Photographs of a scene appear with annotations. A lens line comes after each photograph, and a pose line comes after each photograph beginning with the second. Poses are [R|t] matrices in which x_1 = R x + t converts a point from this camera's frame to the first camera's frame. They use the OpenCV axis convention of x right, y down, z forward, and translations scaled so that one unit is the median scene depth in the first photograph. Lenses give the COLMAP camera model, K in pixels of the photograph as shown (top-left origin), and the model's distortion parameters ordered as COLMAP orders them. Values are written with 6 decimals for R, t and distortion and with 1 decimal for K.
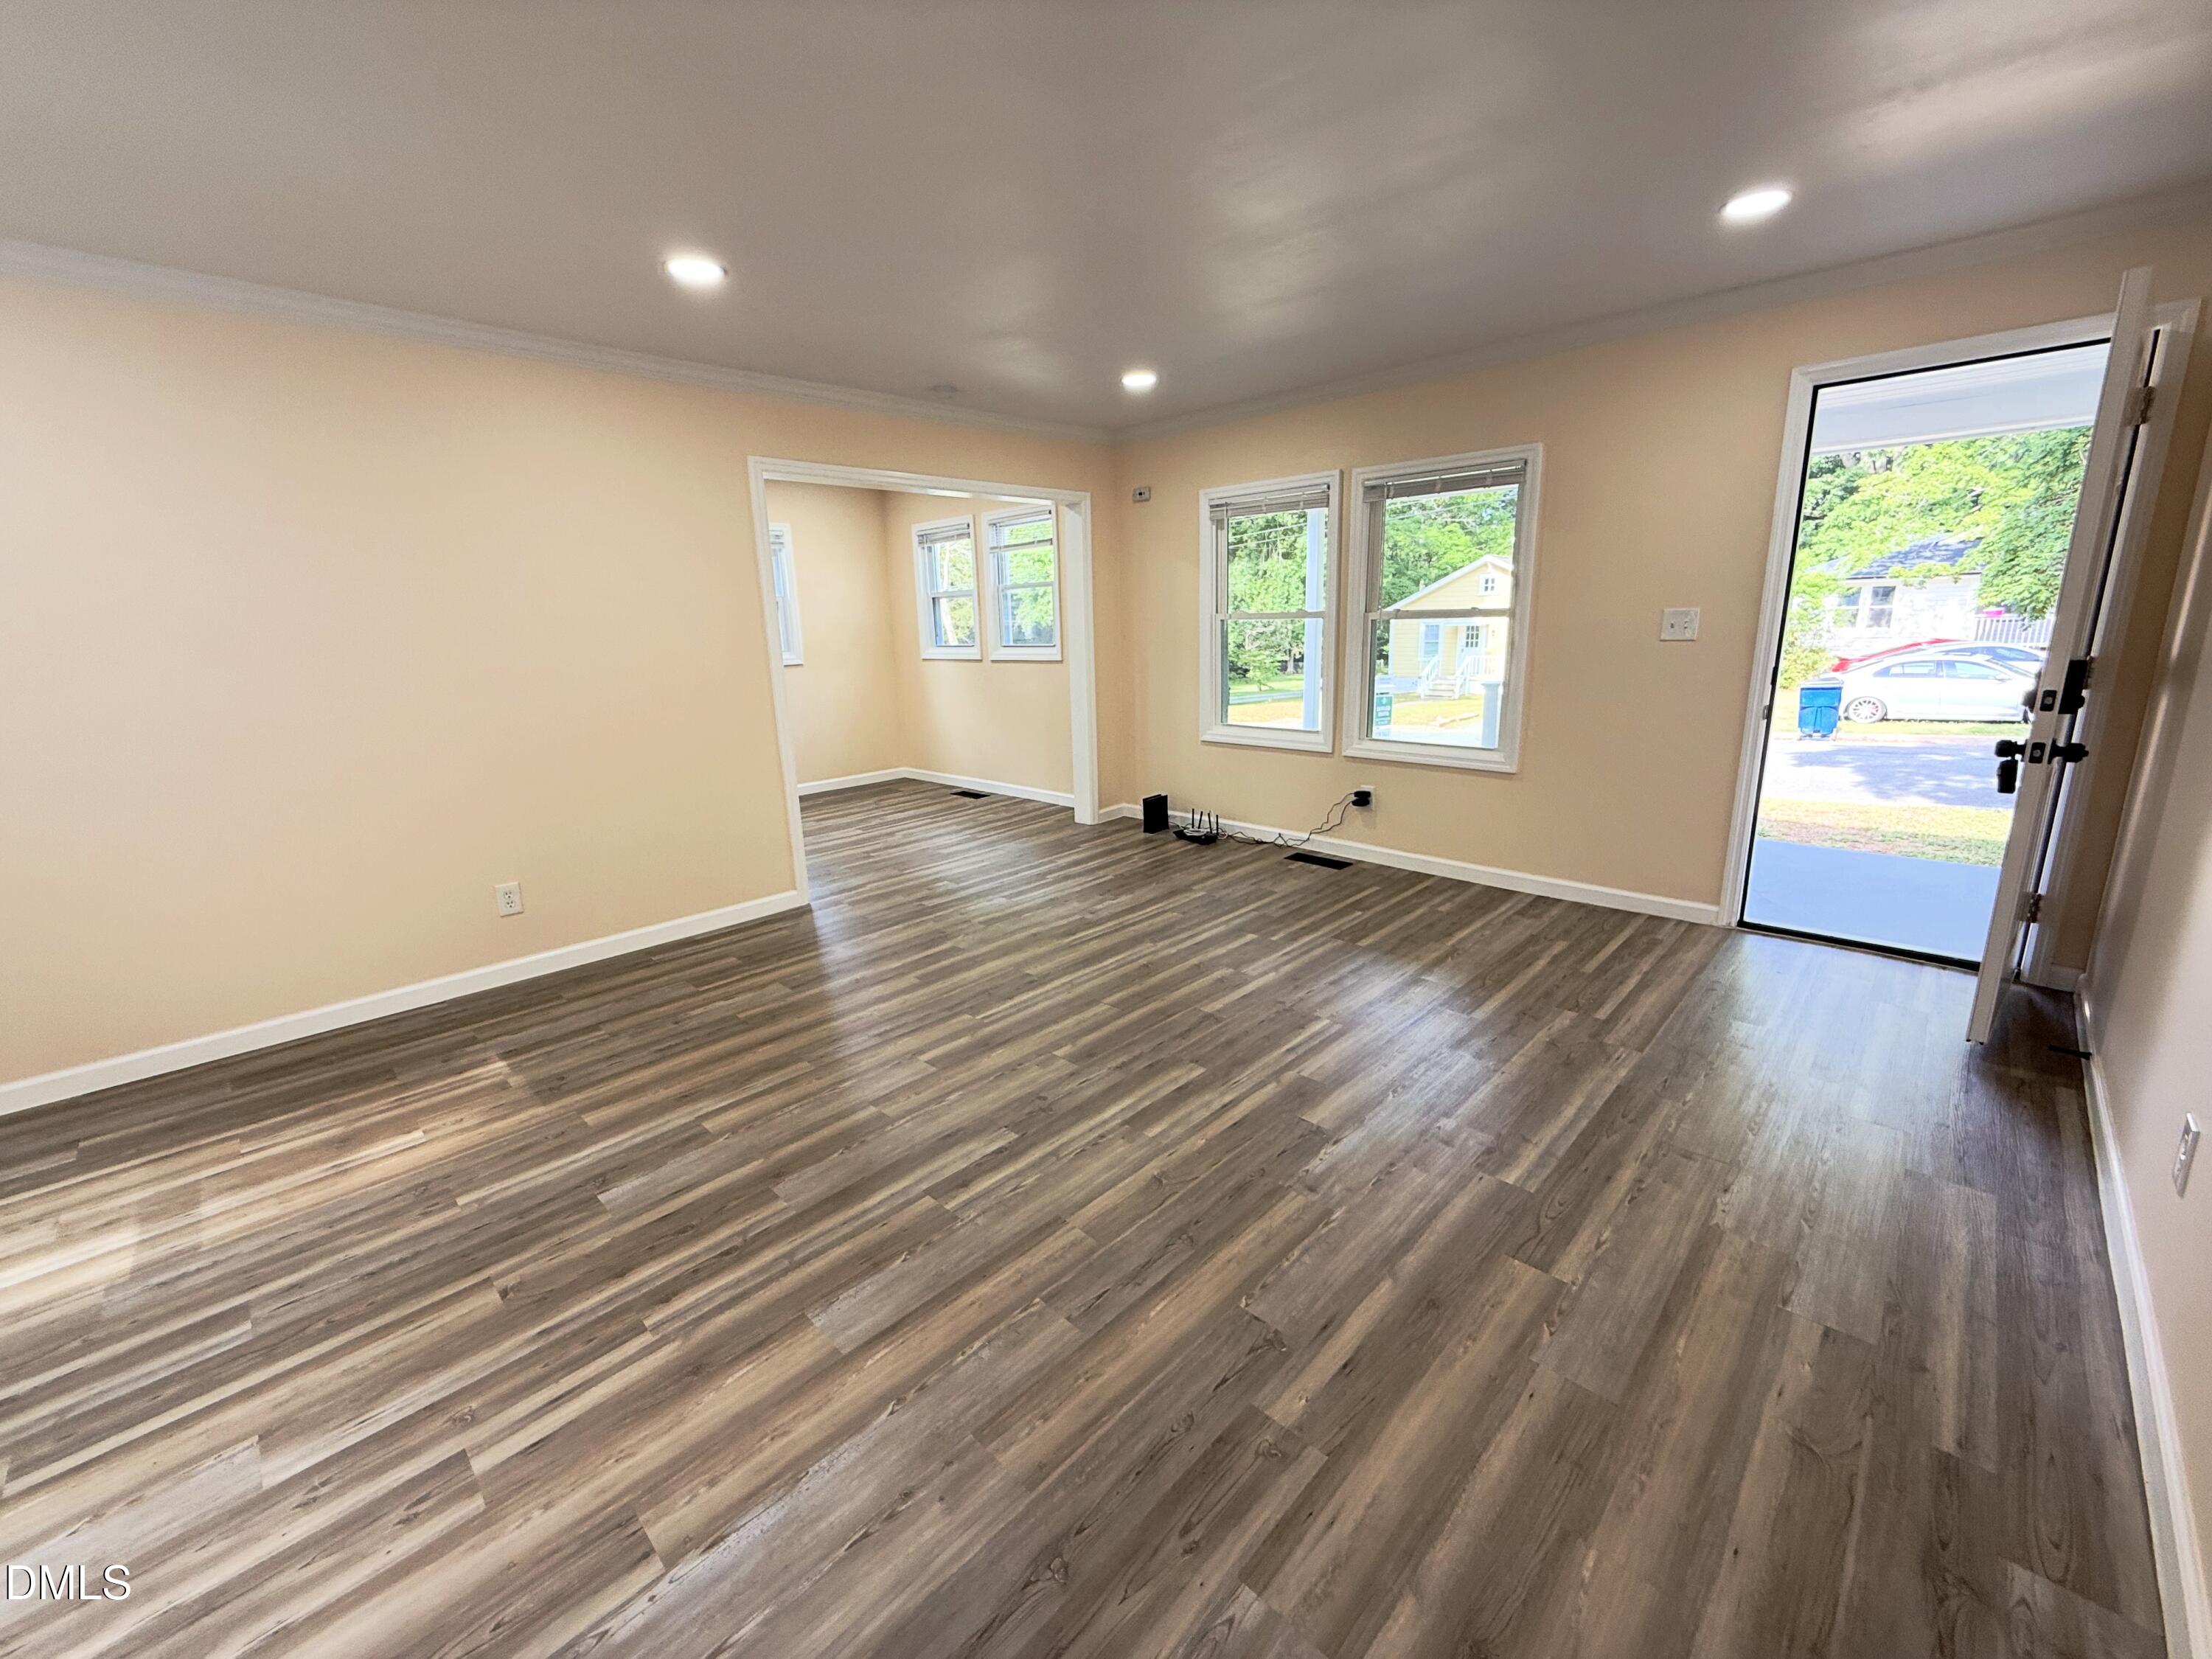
lens RADIAL K [[883.9, 0, 1096.9], [0, 883.9, 830.7], [0, 0, 1]] dist [-0.001010, 0.000017]
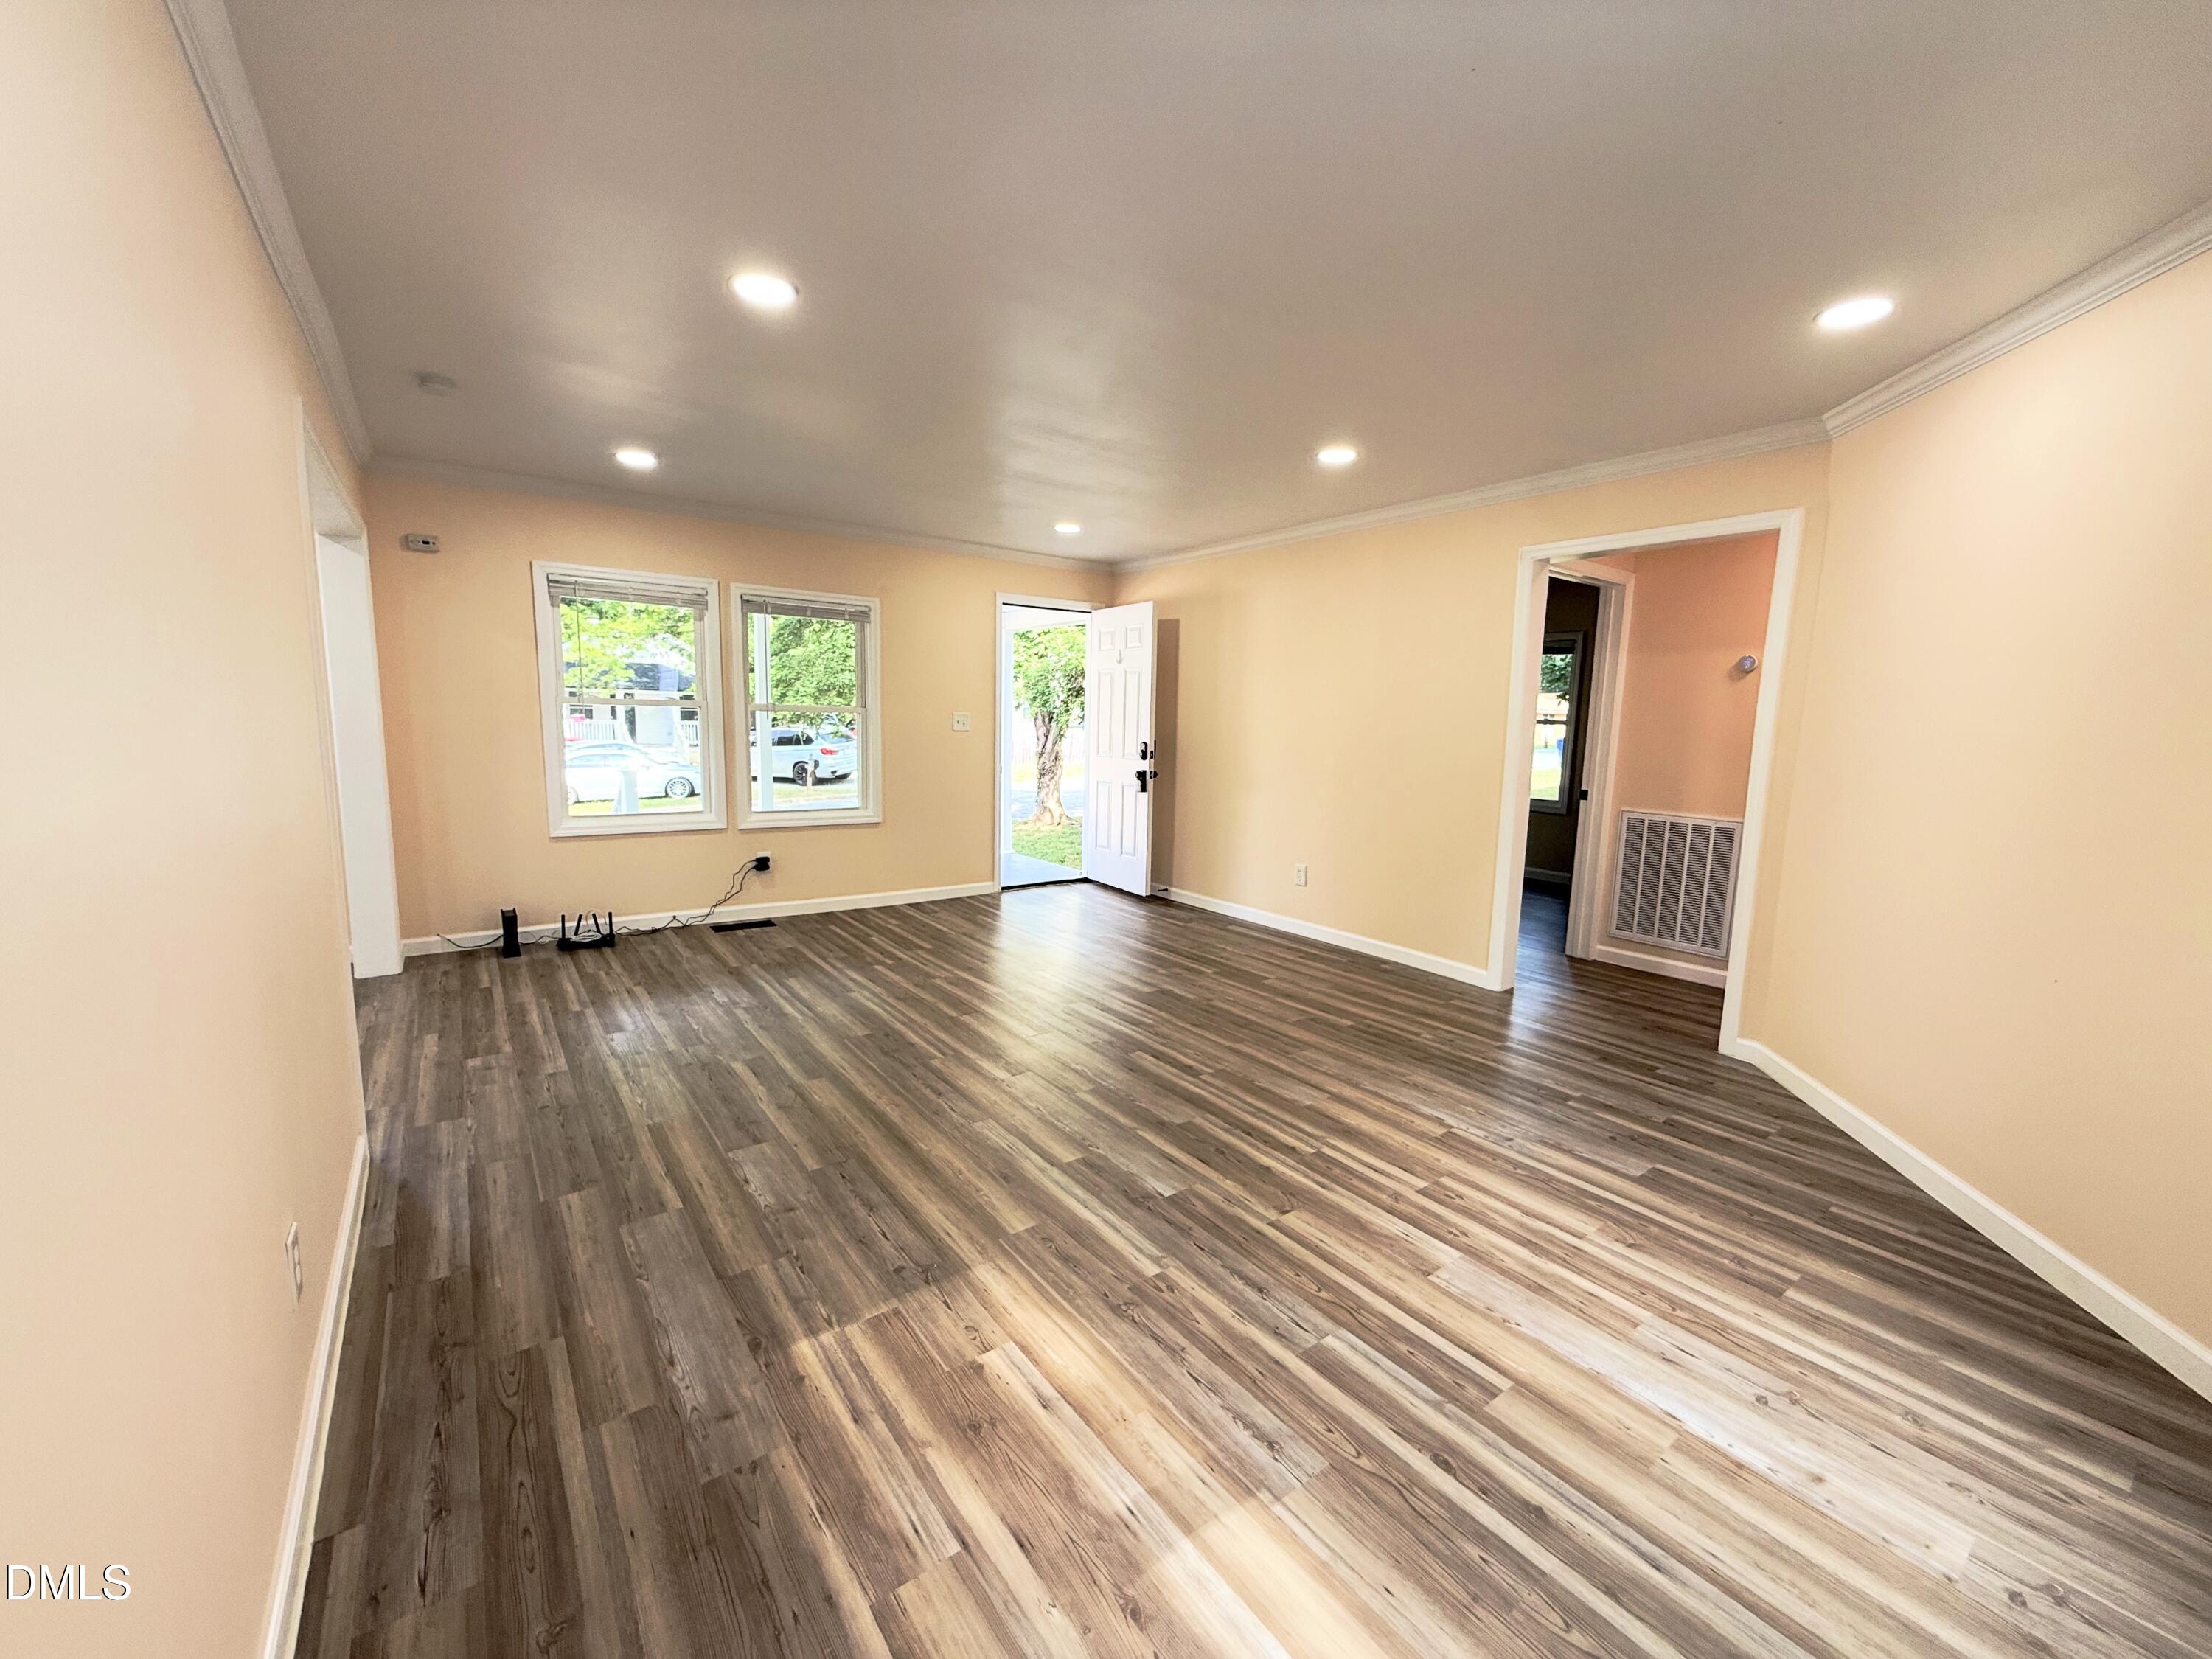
lens RADIAL K [[883.9, 0, 1106.7], [0, 883.9, 832.5], [0, 0, 1]] dist [-0.001010, 0.000017]
pose [[0.156683, -0.098103, 0.982765, -1.288072], [0.204688, 0.976676, 0.064862, -0.100640], [-0.966206, 0.190998, 0.173109, 0.620784]]
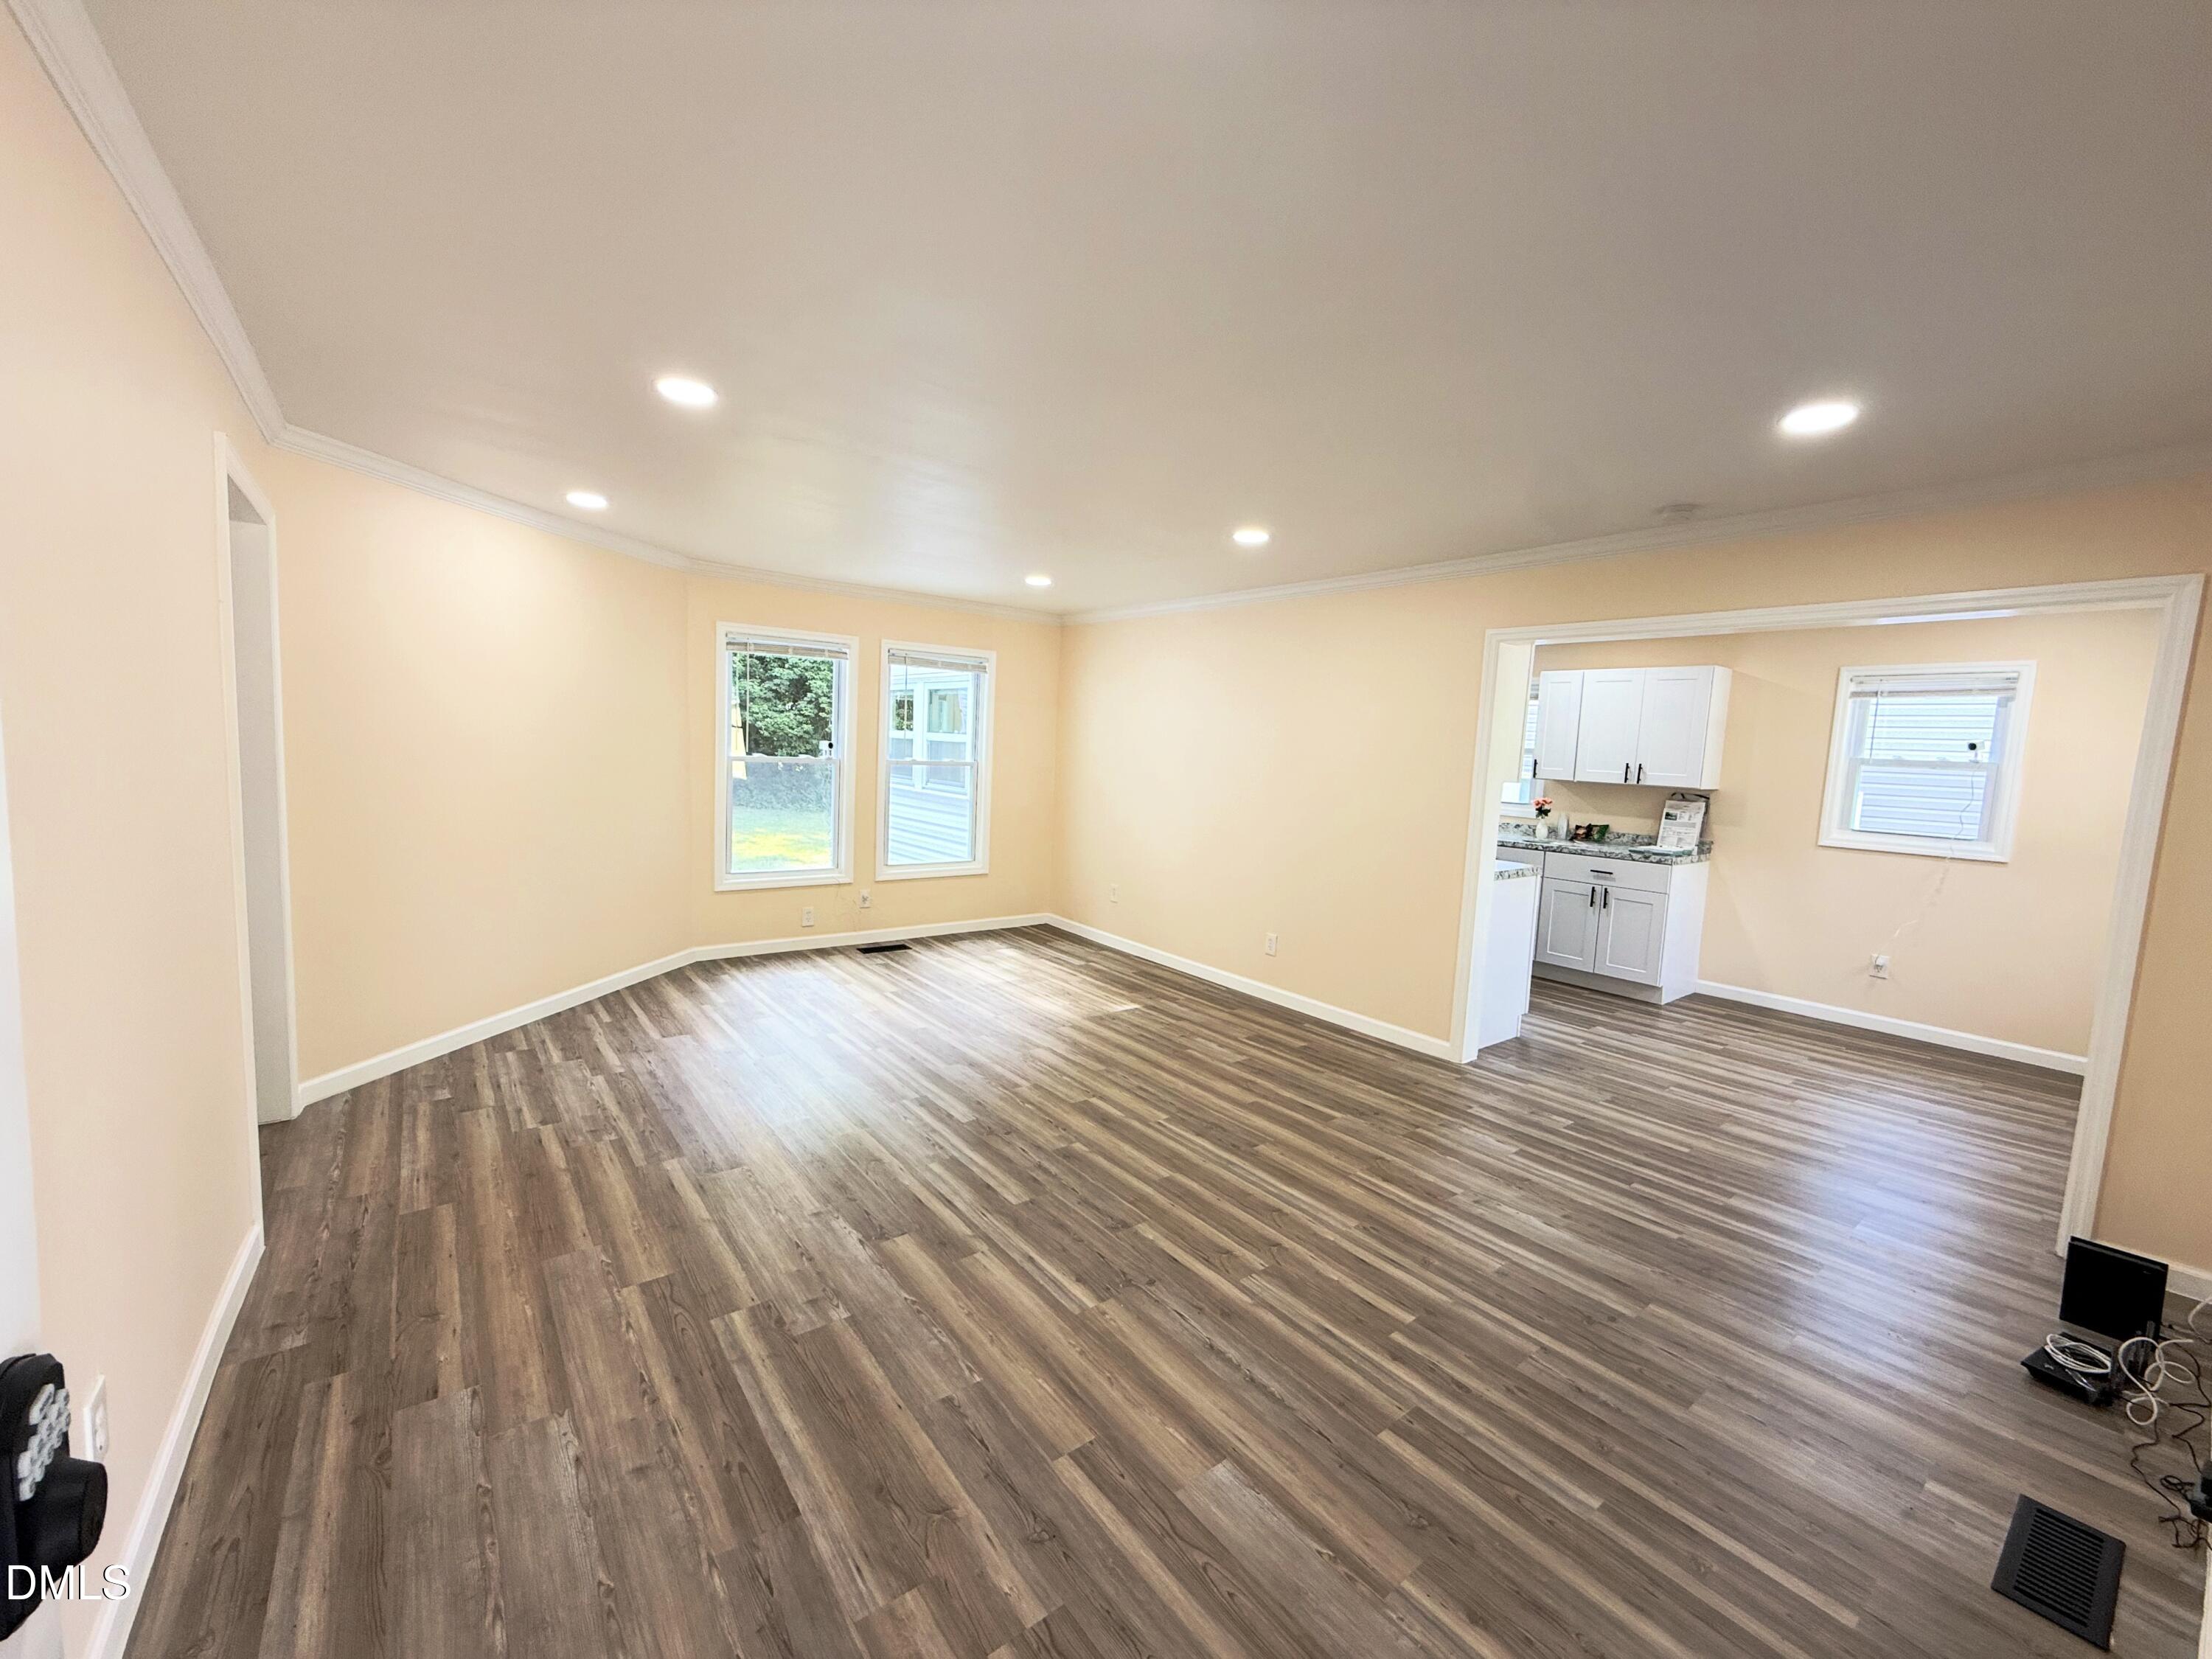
lens RADIAL K [[883.9, 0, 1099.9], [0, 883.9, 826.6], [0, 0, 1]] dist [-0.001010, 0.000017]
pose [[-0.140631, 0.114420, -0.983428, 1.055477], [-0.269108, 0.951485, 0.149187, -0.328925], [0.952787, 0.285629, -0.103017, 1.043202]]
